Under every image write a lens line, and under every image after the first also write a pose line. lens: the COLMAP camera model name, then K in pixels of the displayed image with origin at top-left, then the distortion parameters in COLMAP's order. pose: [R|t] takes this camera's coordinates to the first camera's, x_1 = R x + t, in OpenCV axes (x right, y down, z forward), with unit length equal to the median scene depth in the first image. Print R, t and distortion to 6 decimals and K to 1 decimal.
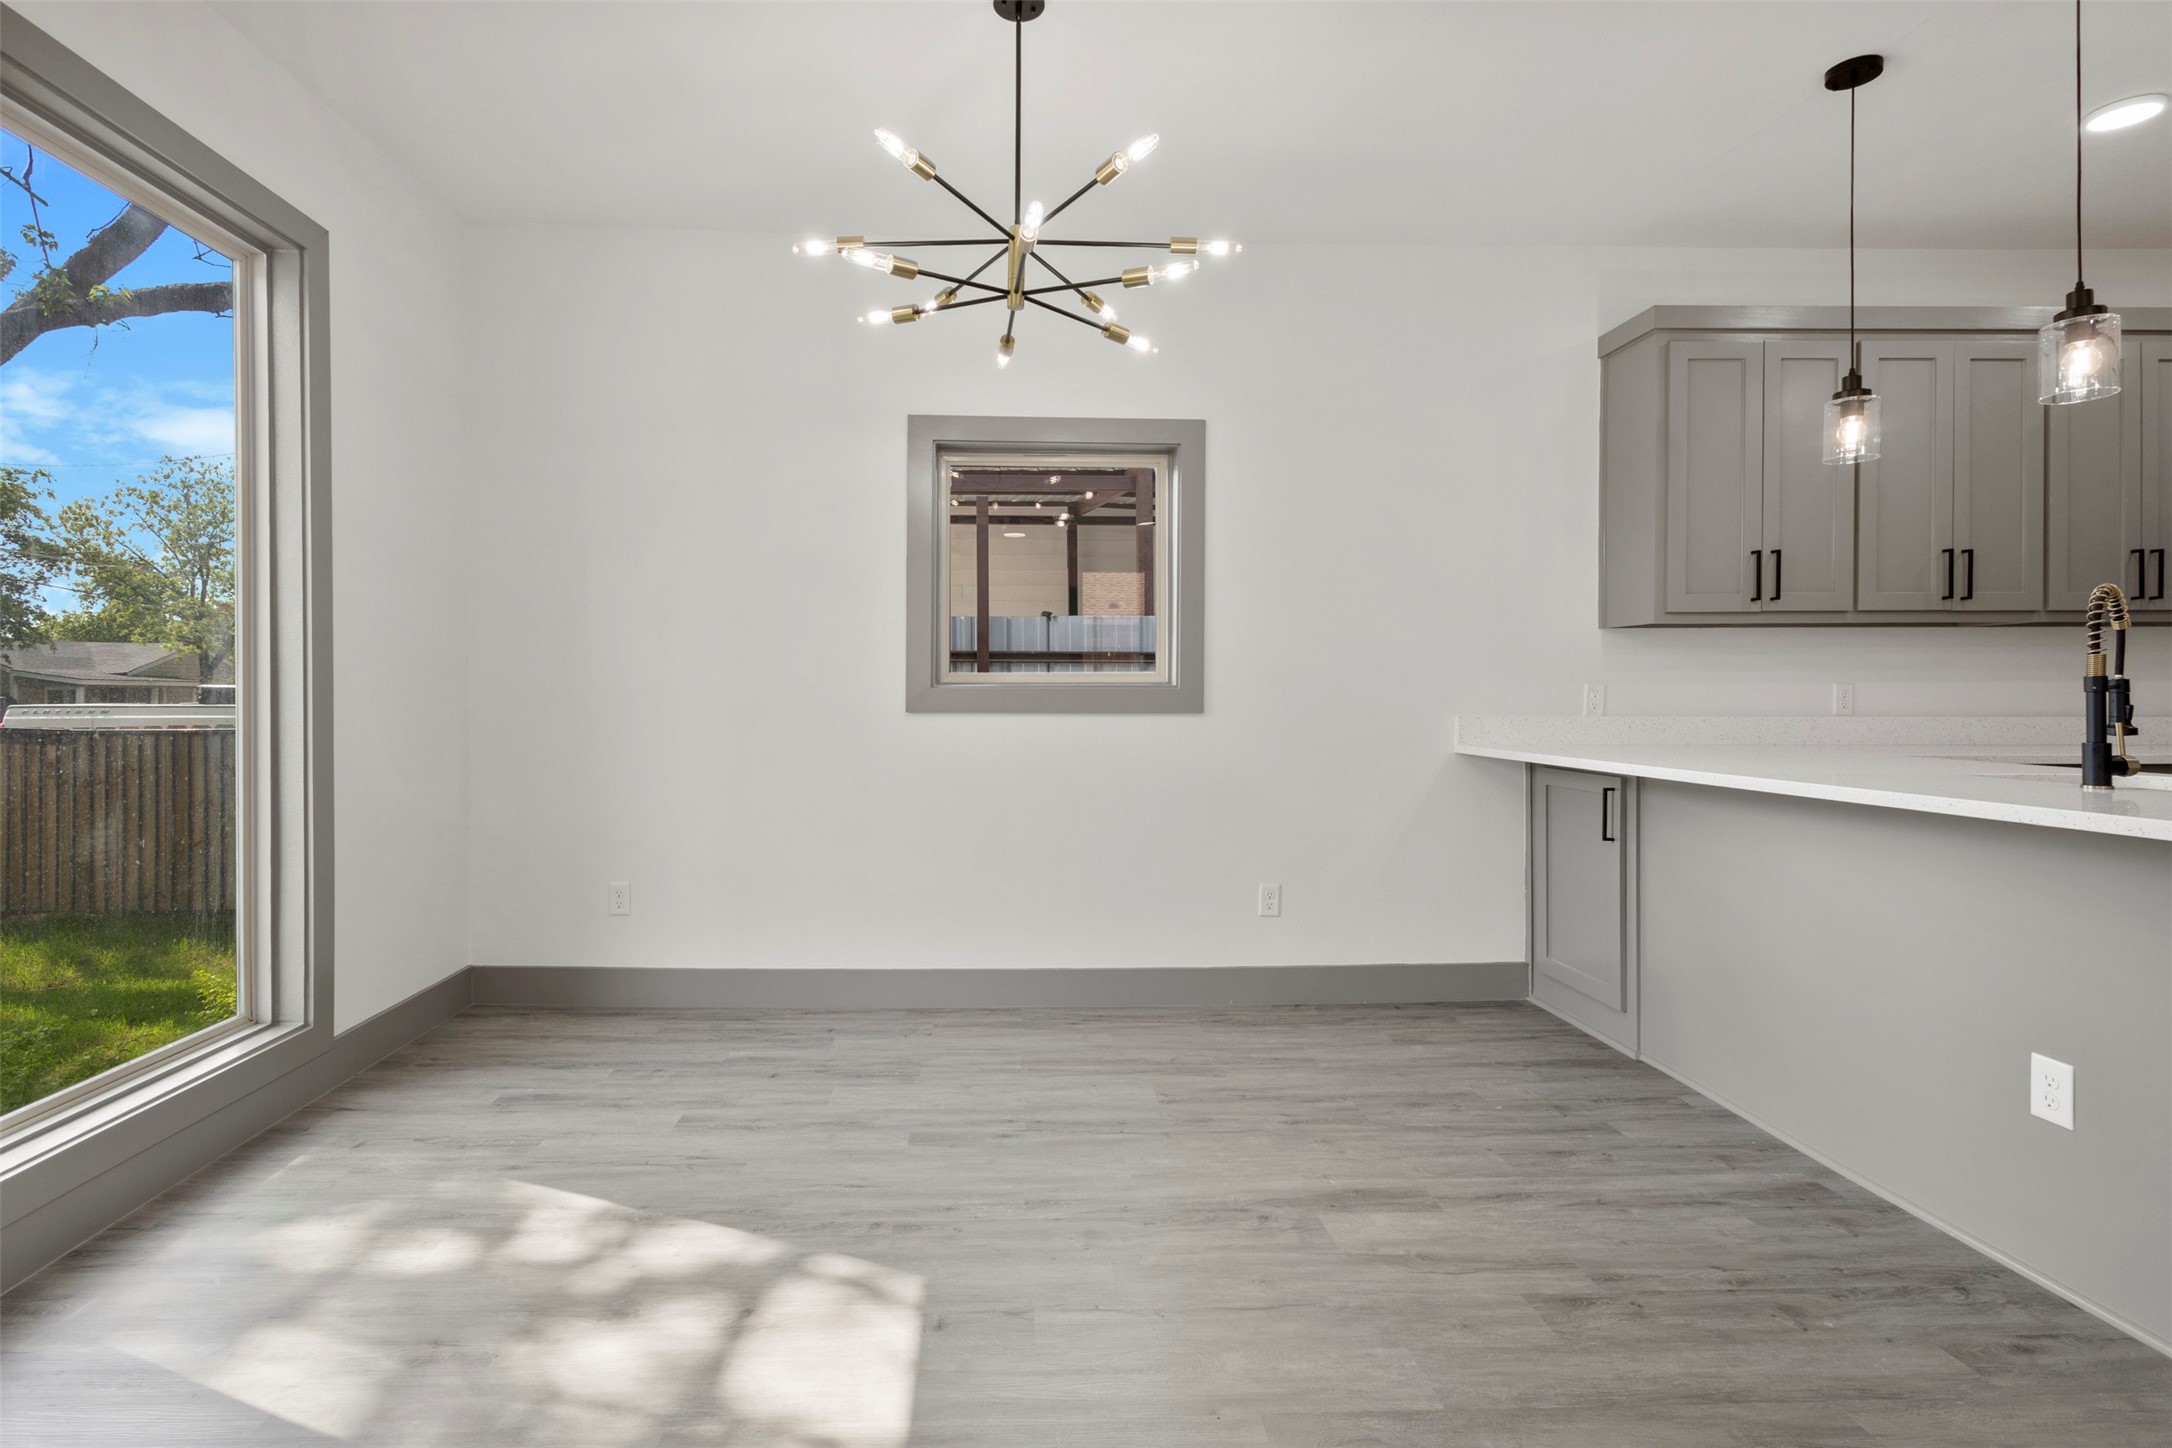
lens RADIAL K [[1031.7, 0, 1079.8], [0, 1031.7, 699.1], [0, 0, 1]] dist [0.006506, -0.000701]
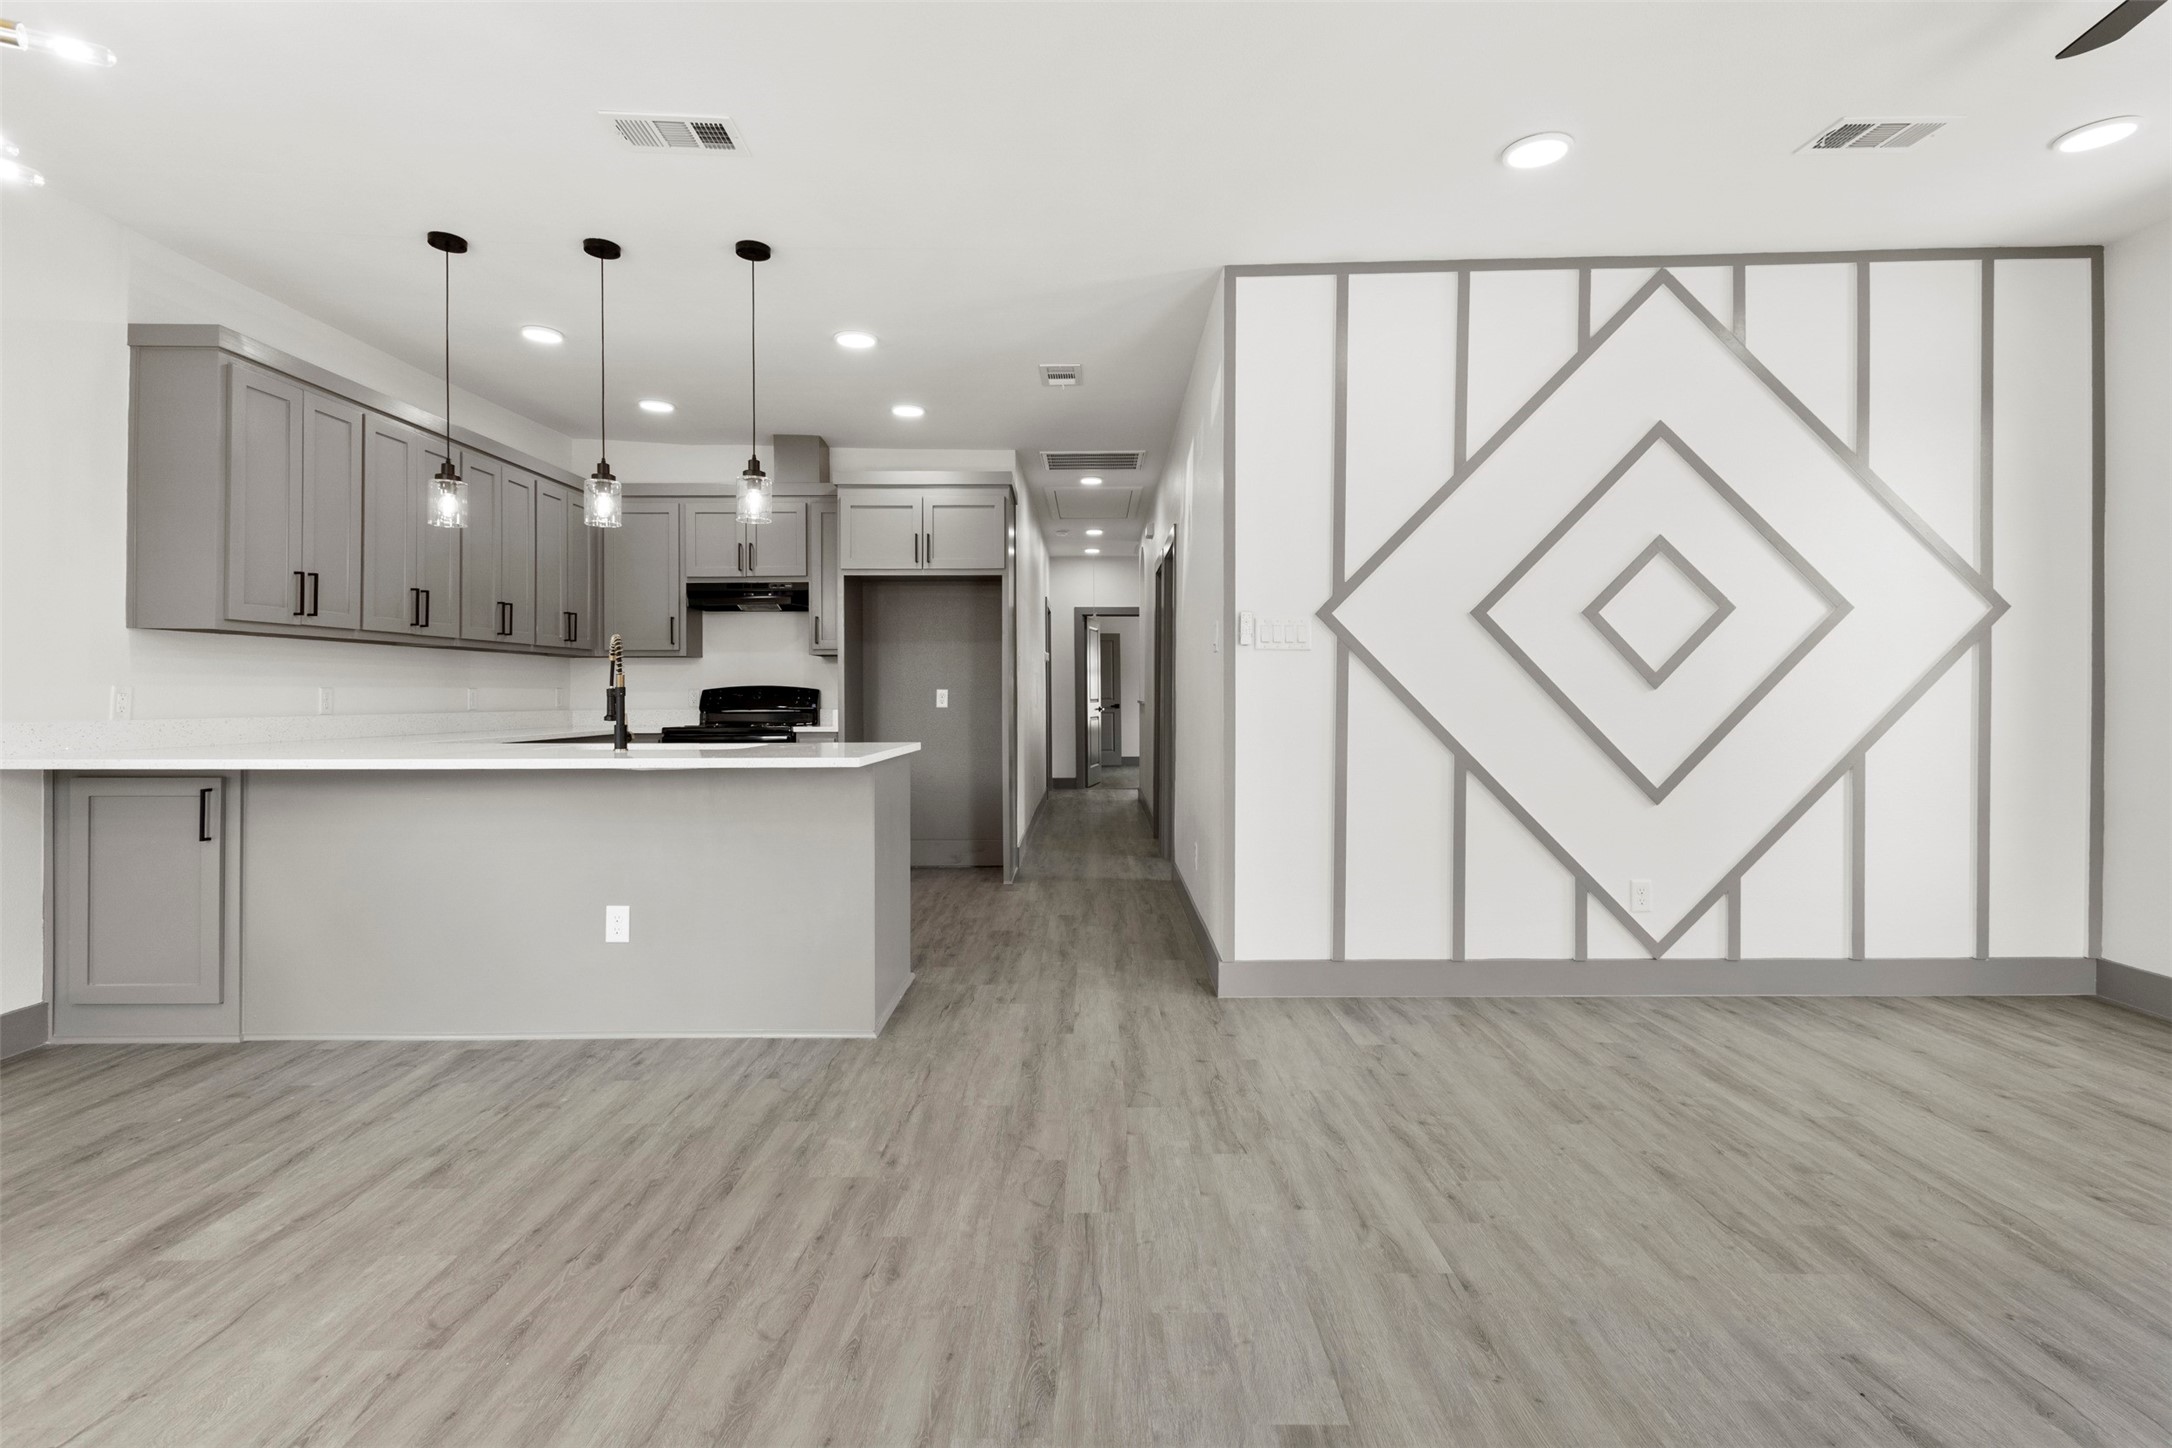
lens RADIAL K [[1010.6, 0, 1087.8], [0, 1010.6, 702.0], [0, 0, 1]] dist [0.020835, 0.000023]
pose [[0.037323, -0.006464, 0.999282, -0.563789], [0.003667, 0.999973, 0.006332, -0.003968], [-0.999297, 0.003428, 0.037345, 0.107936]]
